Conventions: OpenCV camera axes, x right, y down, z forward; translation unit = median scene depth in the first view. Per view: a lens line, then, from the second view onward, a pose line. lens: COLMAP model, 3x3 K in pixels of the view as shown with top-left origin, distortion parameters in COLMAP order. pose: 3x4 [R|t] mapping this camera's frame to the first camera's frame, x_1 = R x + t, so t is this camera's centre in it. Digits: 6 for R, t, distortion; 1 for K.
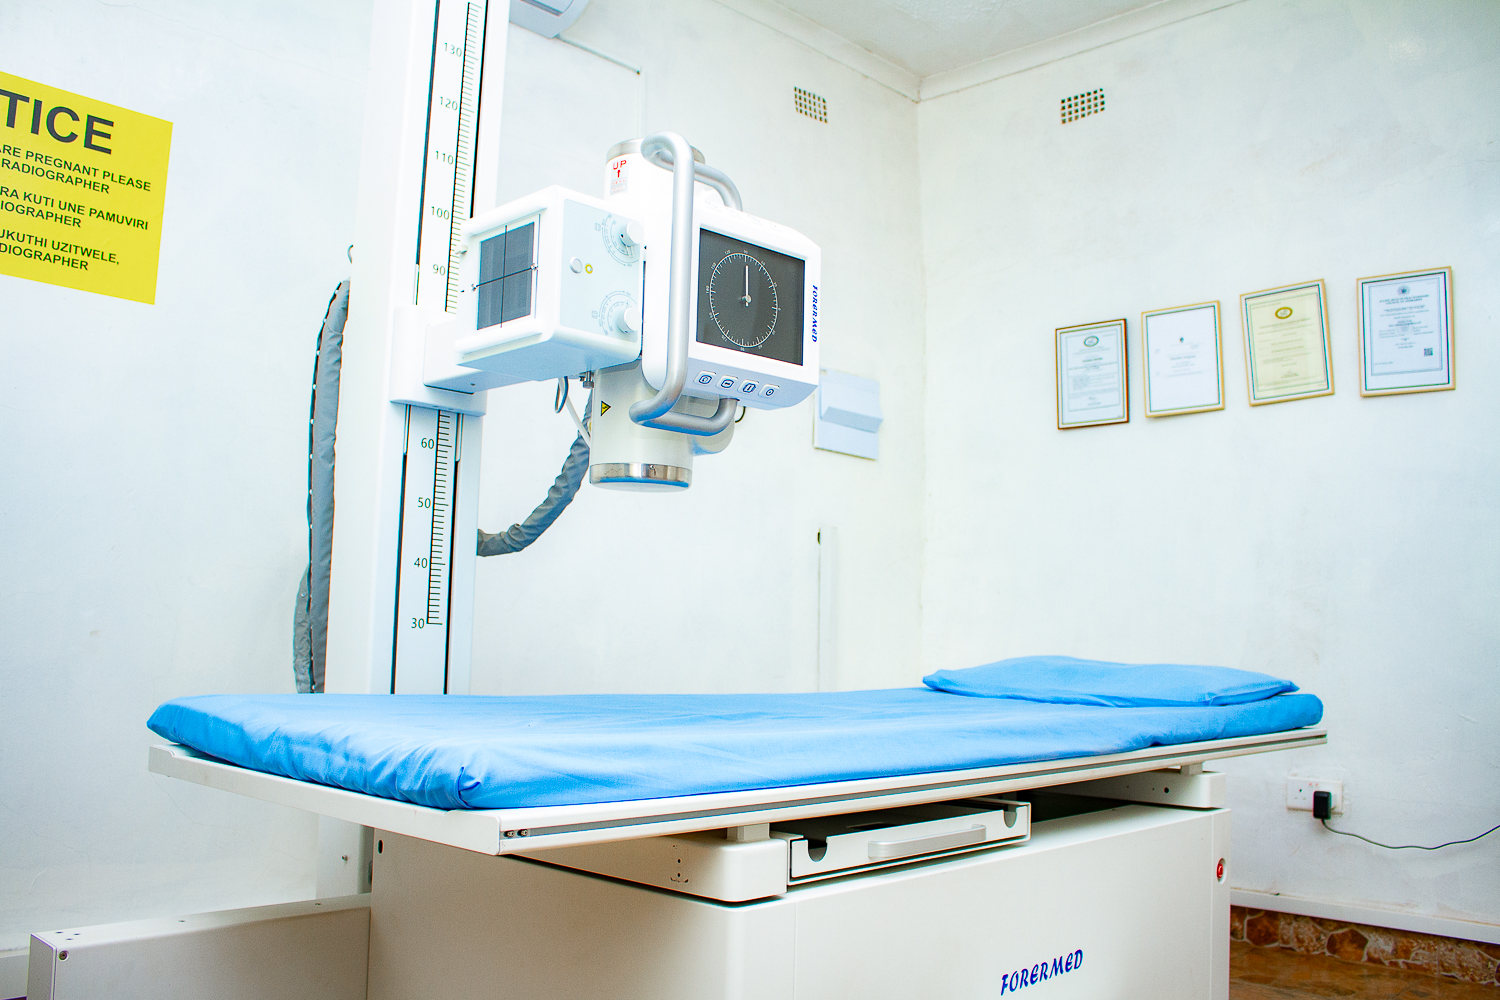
lens RADIAL K [[1249.7, 0, 683.9], [0, 1249.7, 526.9], [0, 0, 1]] dist [-0.153615, 0.121853]
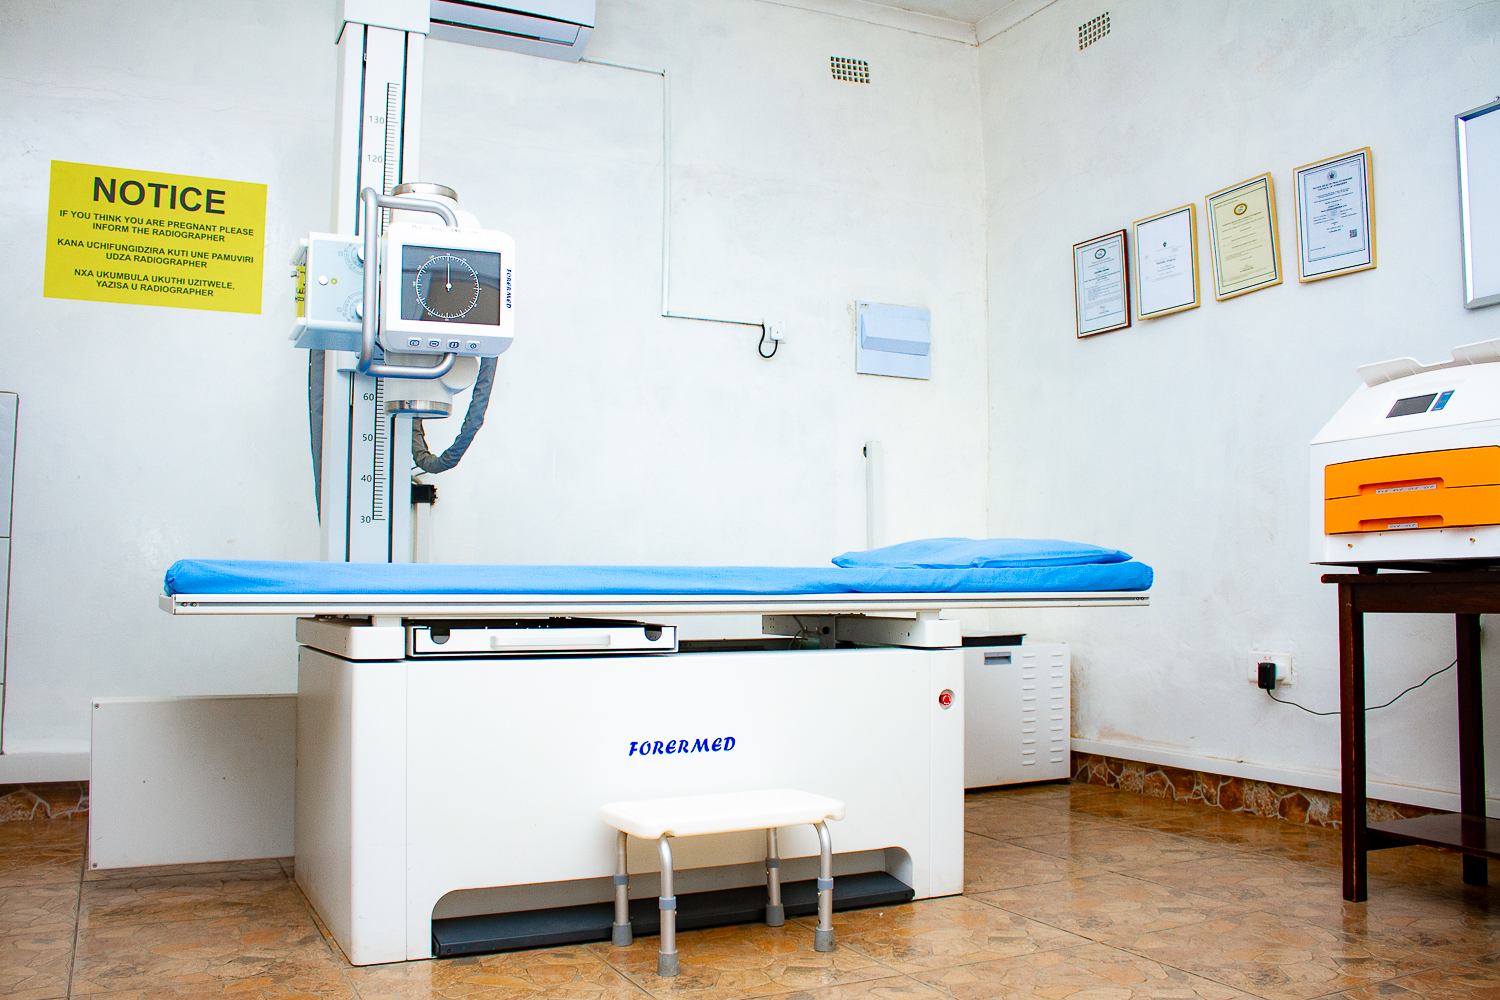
lens RADIAL K [[1249.7, 0, 683.9], [0, 1249.7, 526.9], [0, 0, 1]] dist [-0.153615, 0.121853]
pose [[0.938985, -0.039213, -0.341715, 0.429420], [0.054017, 0.997964, 0.033913, 0.038211], [0.339689, -0.050302, 0.939192, -0.169080]]
